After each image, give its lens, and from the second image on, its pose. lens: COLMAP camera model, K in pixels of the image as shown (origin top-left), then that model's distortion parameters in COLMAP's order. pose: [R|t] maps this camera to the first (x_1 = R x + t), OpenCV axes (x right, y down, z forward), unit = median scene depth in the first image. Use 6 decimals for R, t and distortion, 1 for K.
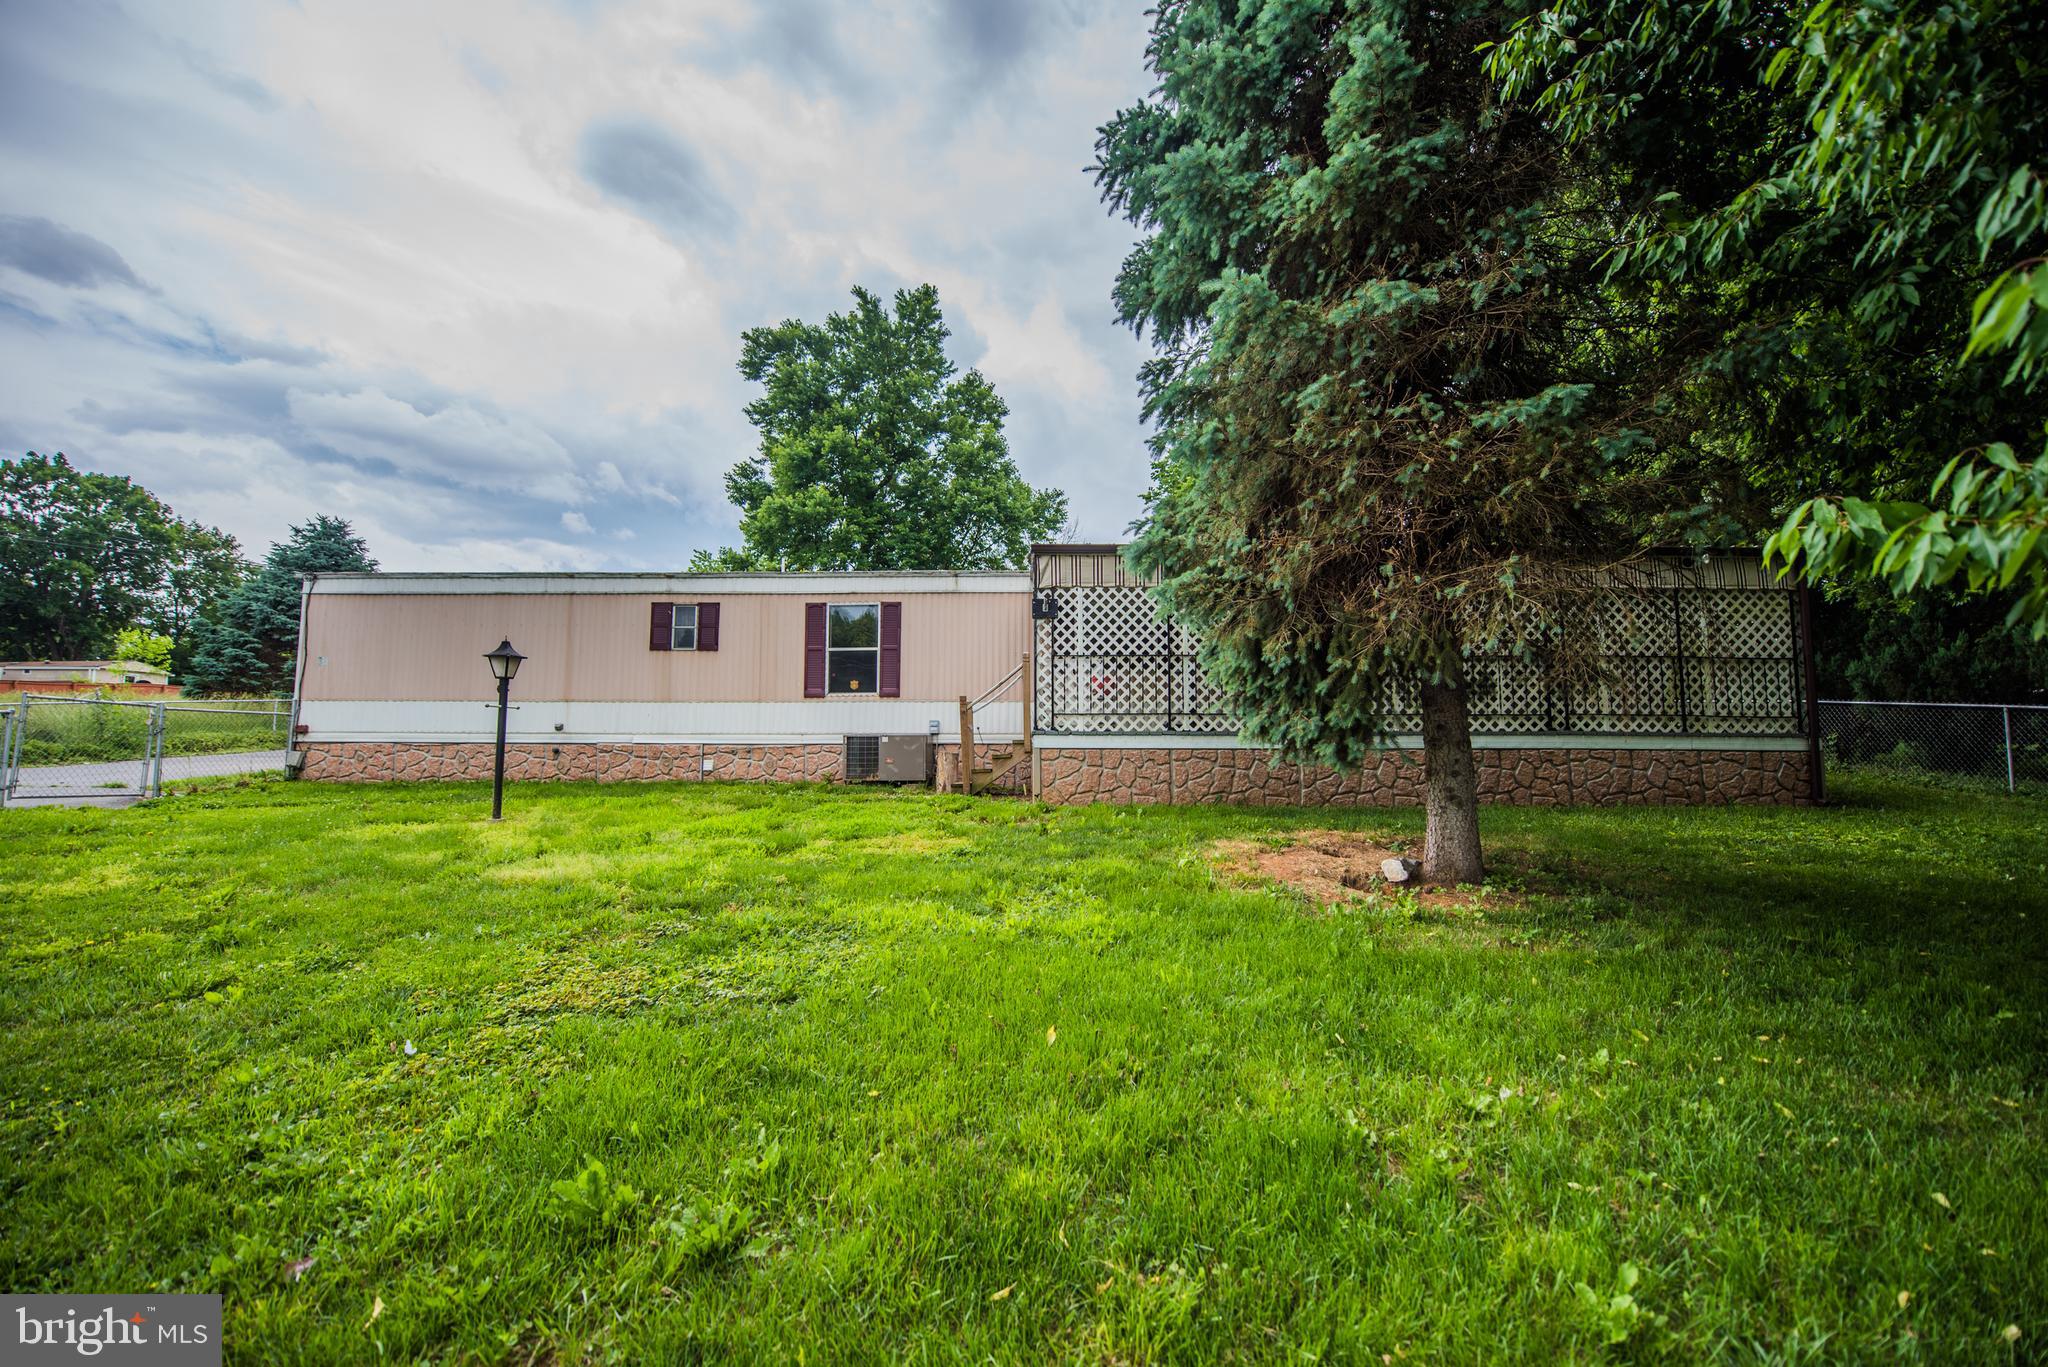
lens RADIAL K [[858.7, 0, 1013.5], [0, 858.7, 688.3], [0, 0, 1]] dist [-0.018610, -0.000315]
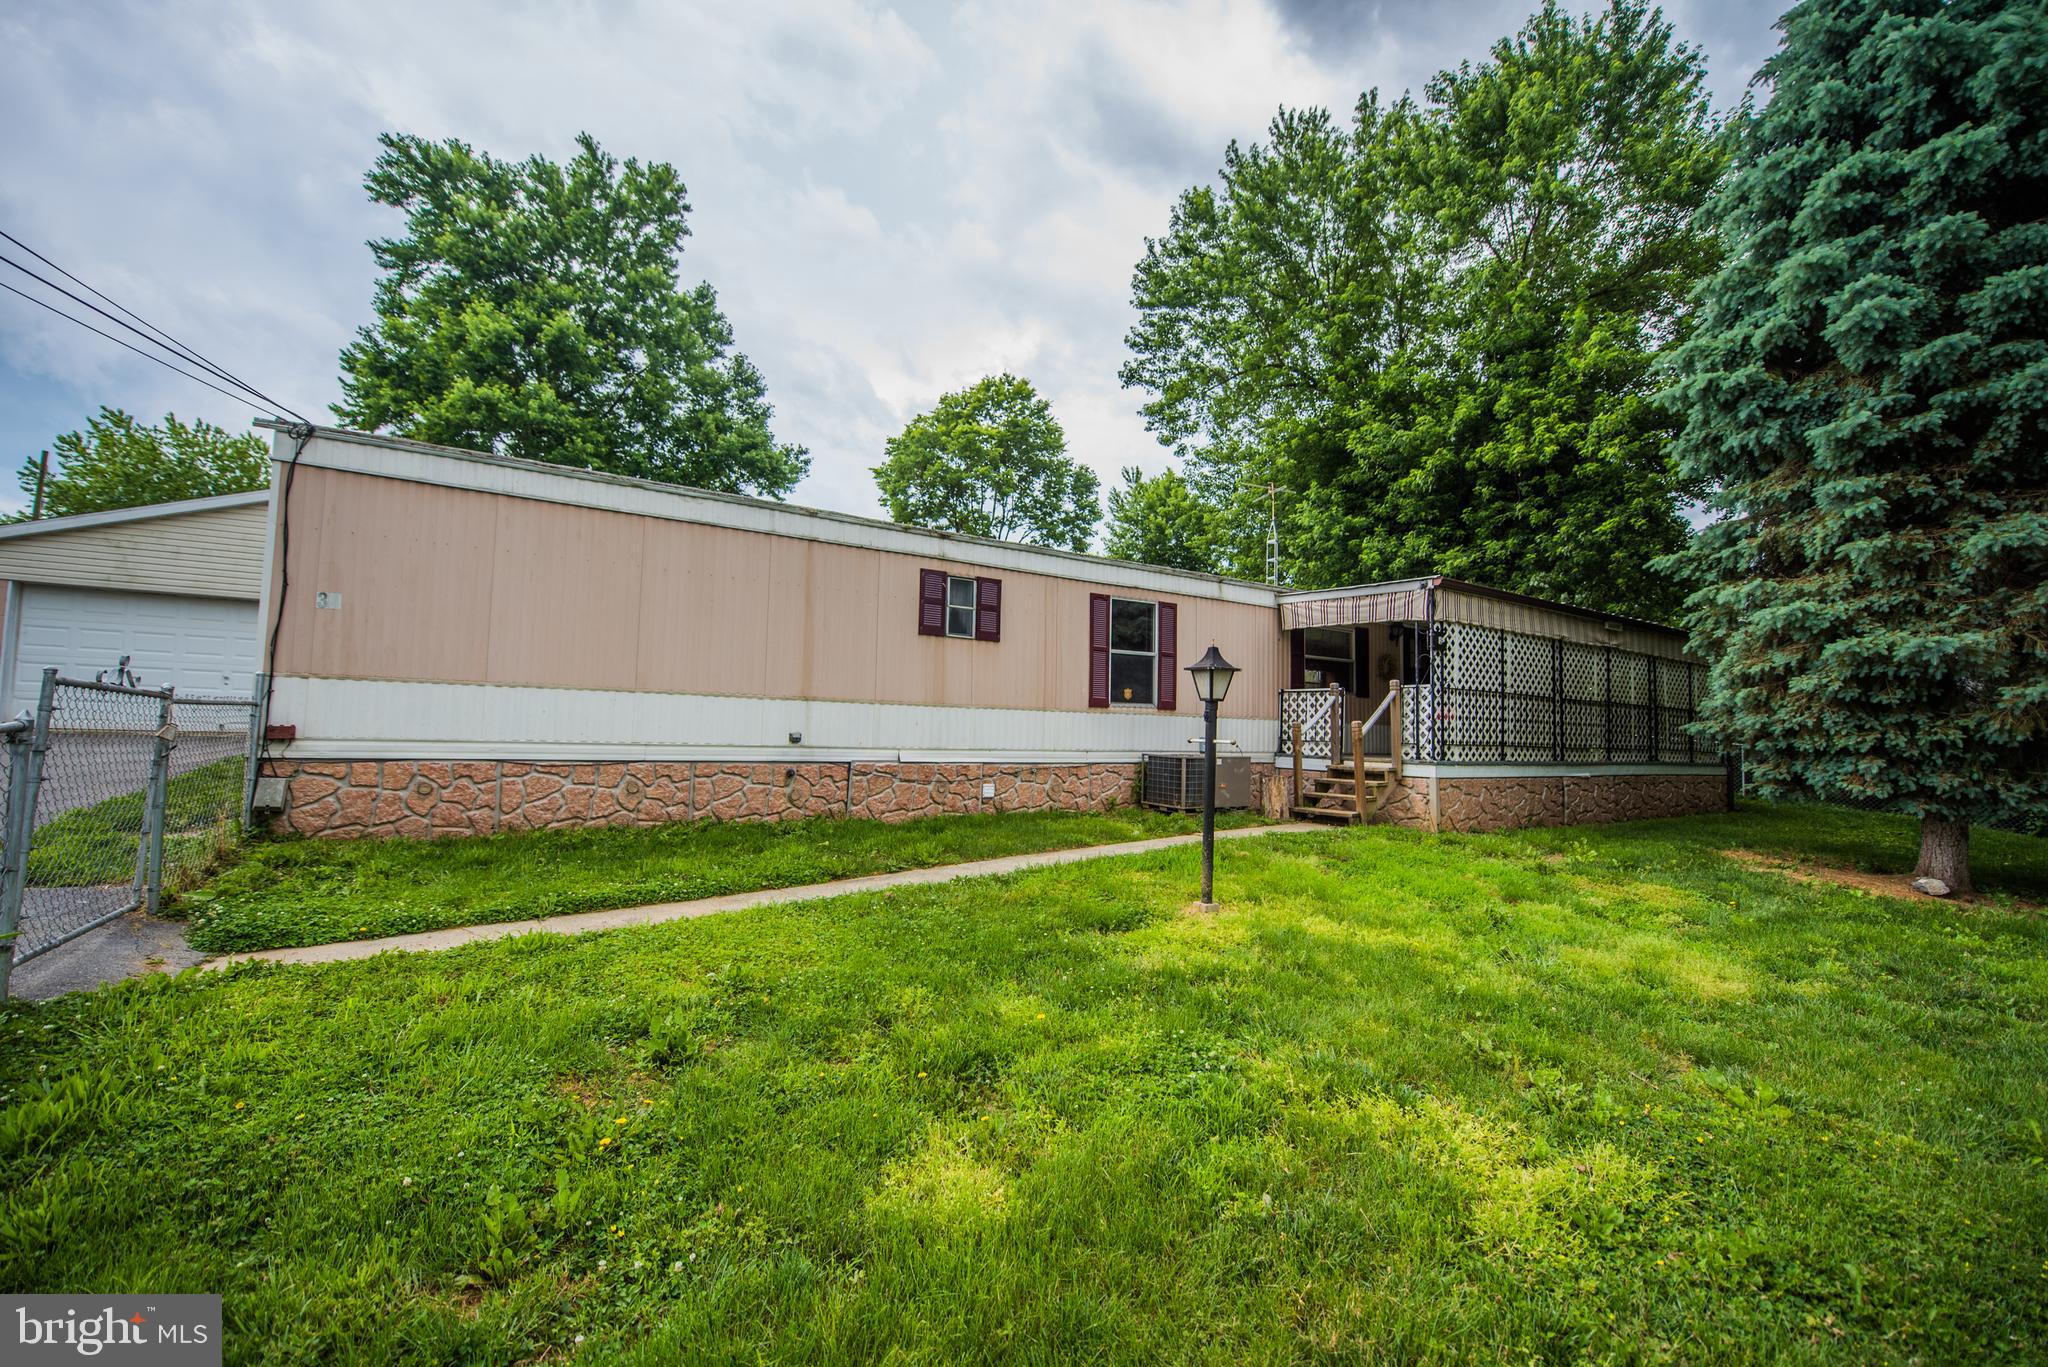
lens RADIAL K [[858.7, 0, 1024.4], [0, 858.7, 690.2], [0, 0, 1]] dist [-0.018610, -0.000315]
pose [[0.830695, 0.047633, 0.554686, -0.883015], [-0.066436, 0.997695, 0.013818, -0.015316], [-0.552749, -0.048329, 0.831945, 0.402219]]
